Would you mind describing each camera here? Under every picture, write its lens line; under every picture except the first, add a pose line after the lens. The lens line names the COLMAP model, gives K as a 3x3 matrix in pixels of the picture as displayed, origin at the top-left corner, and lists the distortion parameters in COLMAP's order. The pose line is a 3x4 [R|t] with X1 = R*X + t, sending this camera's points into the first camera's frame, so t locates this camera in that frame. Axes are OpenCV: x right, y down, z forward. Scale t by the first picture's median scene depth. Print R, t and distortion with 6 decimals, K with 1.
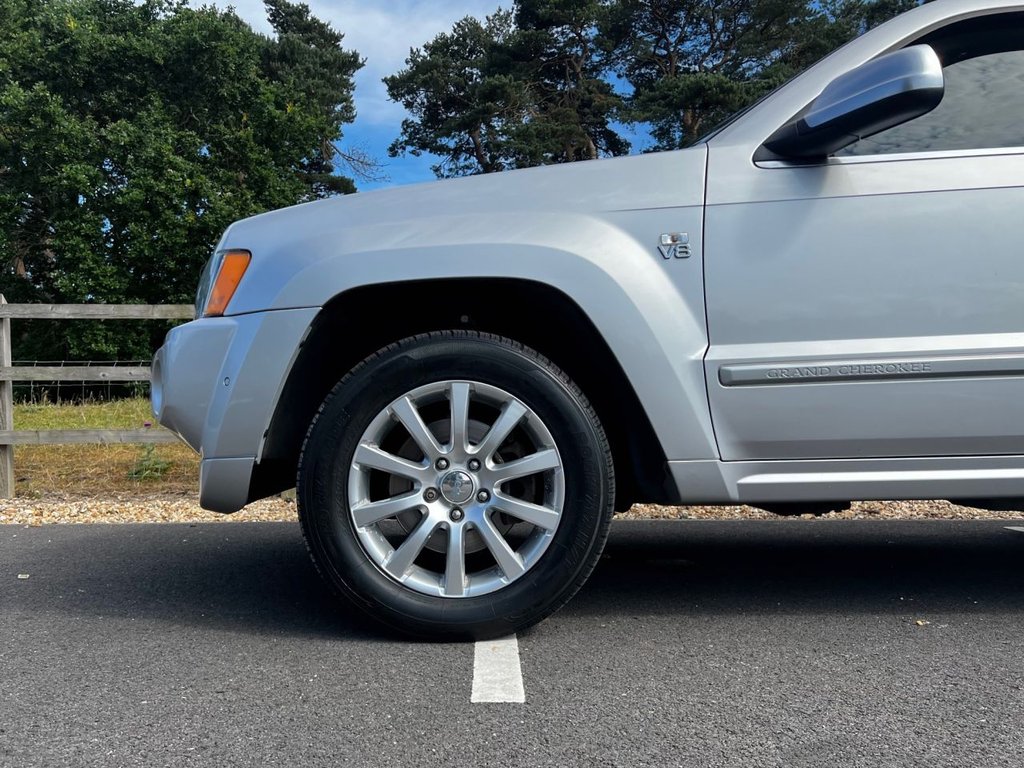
lens RADIAL K [[790.2, 0, 510.6], [0, 790.2, 409.7], [0, 0, 1]] dist [0.002854, 0.001599]
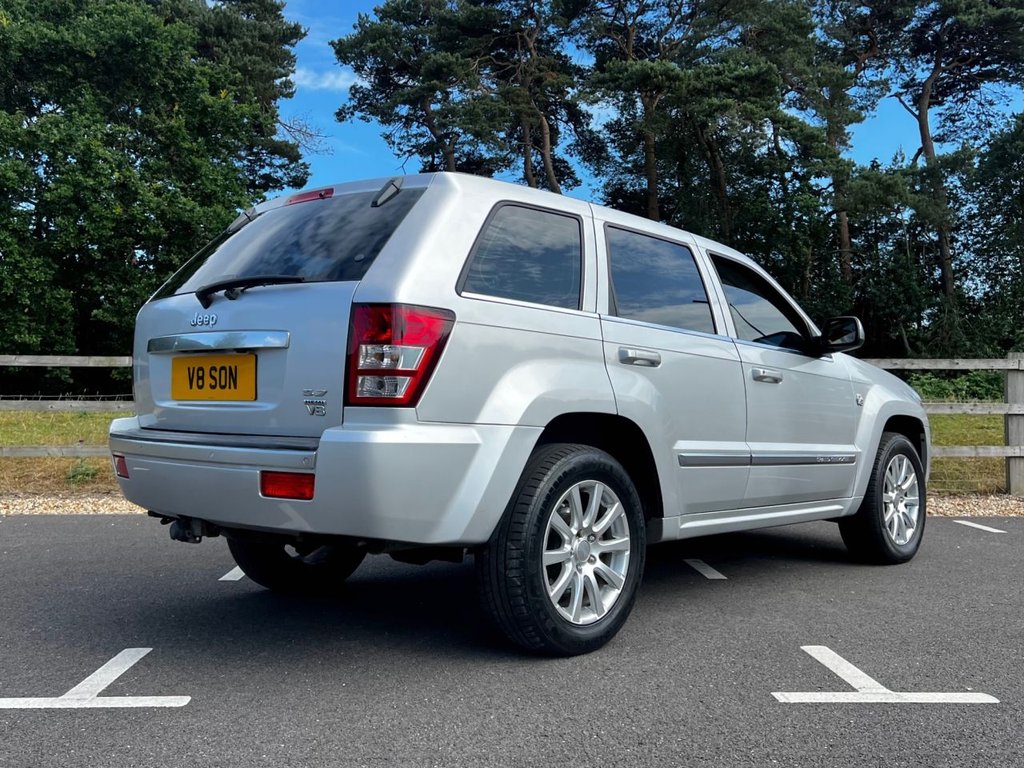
lens RADIAL K [[910.3, 0, 520.3], [0, 910.3, 355.0], [0, 0, 1]] dist [0.007238, -0.004306]
pose [[0.999299, 0.012062, 0.035438, 0.066707], [-0.010829, 0.999336, -0.034780, -0.023522], [-0.035834, 0.034372, 0.998766, -0.168156]]
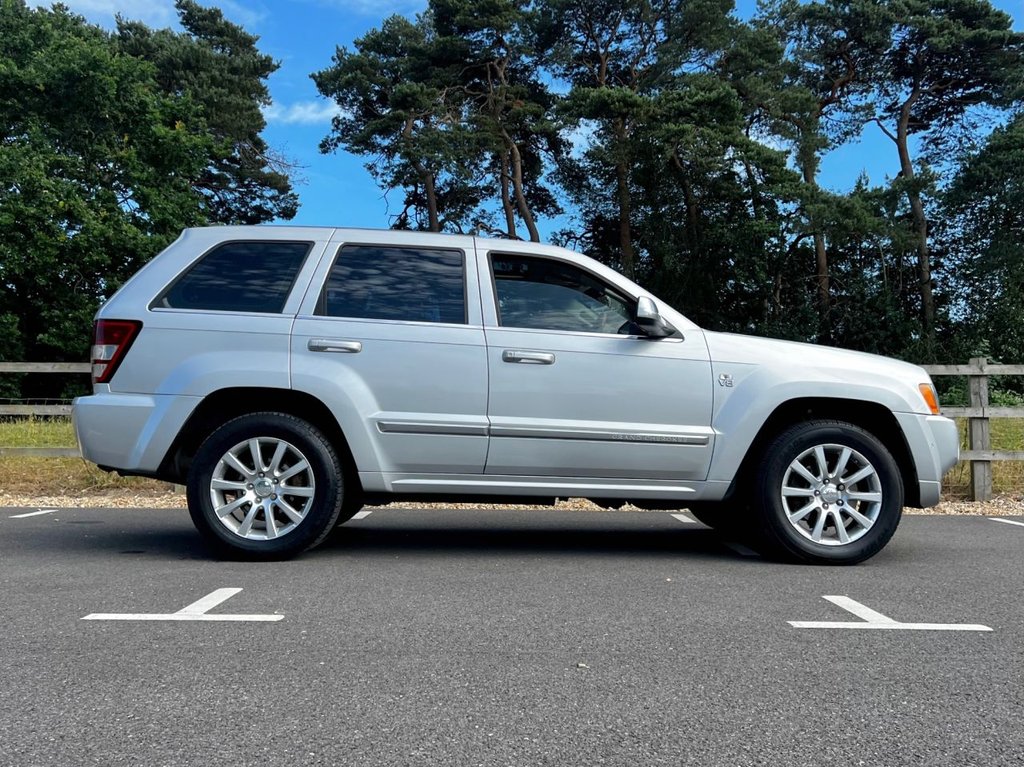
lens RADIAL K [[913.9, 0, 510.8], [0, 913.9, 379.8], [0, 0, 1]] dist [0.010472, -0.010026]
pose [[0.999929, 0.010468, -0.005664, 0.190745], [-0.010702, 0.999019, -0.042960, -0.010604], [0.005209, 0.043018, 0.999061, -0.189402]]
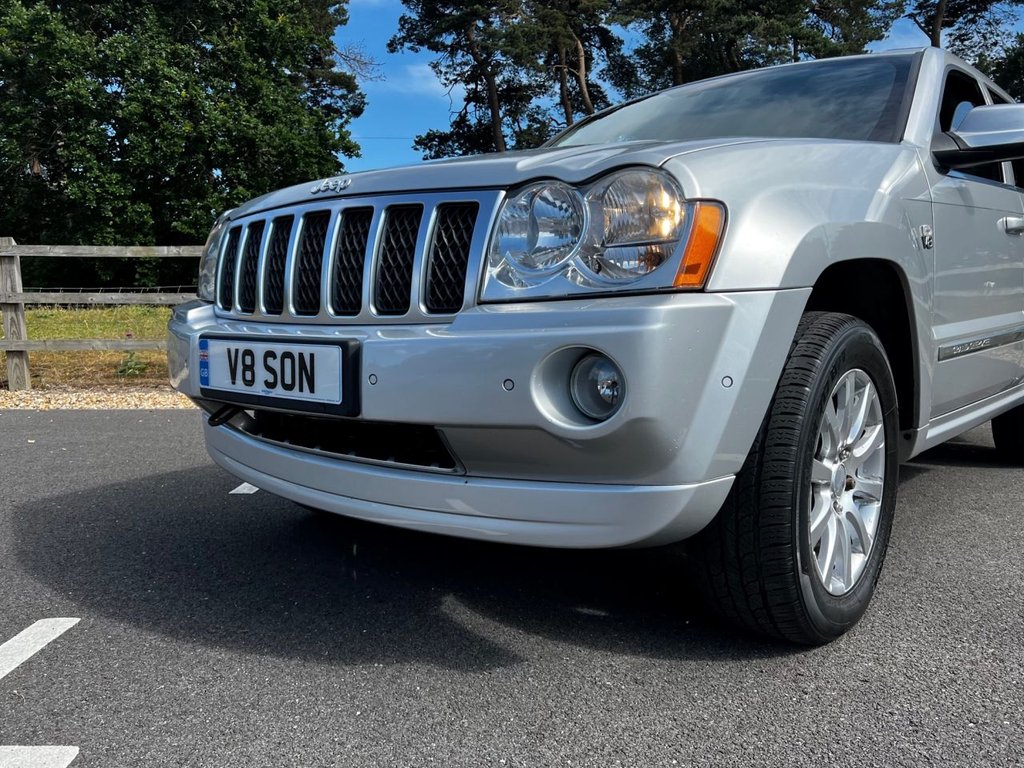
lens RADIAL K [[768.9, 0, 523.9], [0, 768.9, 381.7], [0, 0, 1]] dist [-0.001398, 0.000611]
pose [[0.999986, 0.005098, -0.001165, 0.059197], [-0.004941, 0.994055, 0.108766, -0.013443], [0.001713, -0.108759, 0.994067, -0.083046]]
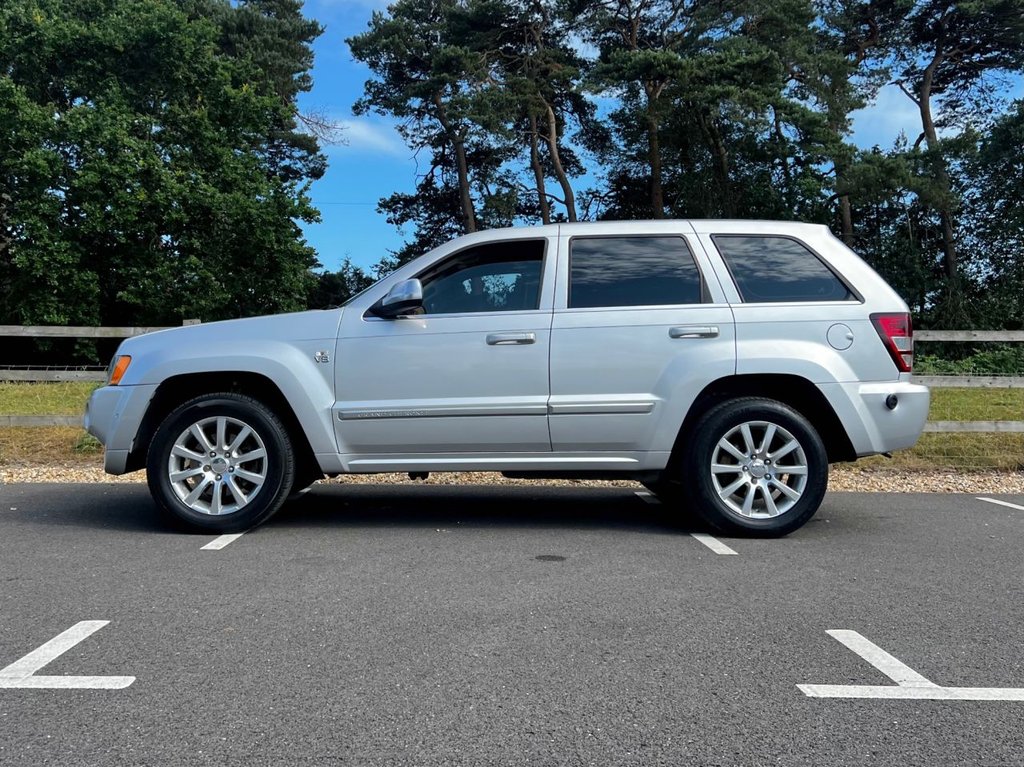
lens RADIAL K [[870.9, 0, 488.5], [0, 870.9, 319.6], [0, 0, 1]] dist [0.017043, -0.020262]
pose [[0.999856, 0.012843, -0.011085, 0.070850], [-0.013458, 0.998268, -0.057274, -0.017854], [0.010331, 0.057414, 0.998297, -0.145625]]
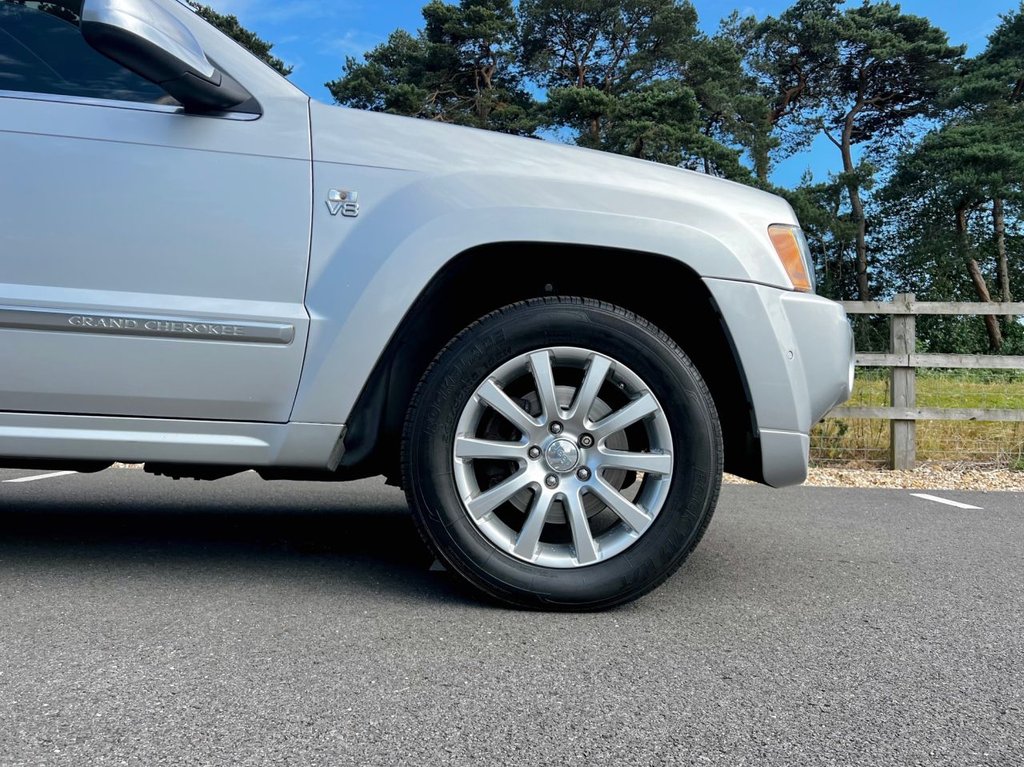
lens RADIAL K [[741.8, 0, 514.3], [0, 741.8, 388.5], [0, 0, 1]] dist [0.004059, -0.001518]
pose [[0.999430, 0.027885, -0.019006, 0.270954], [-0.028014, 0.999586, -0.006528, 0.001129], [0.018816, 0.007057, 0.999798, -0.033704]]
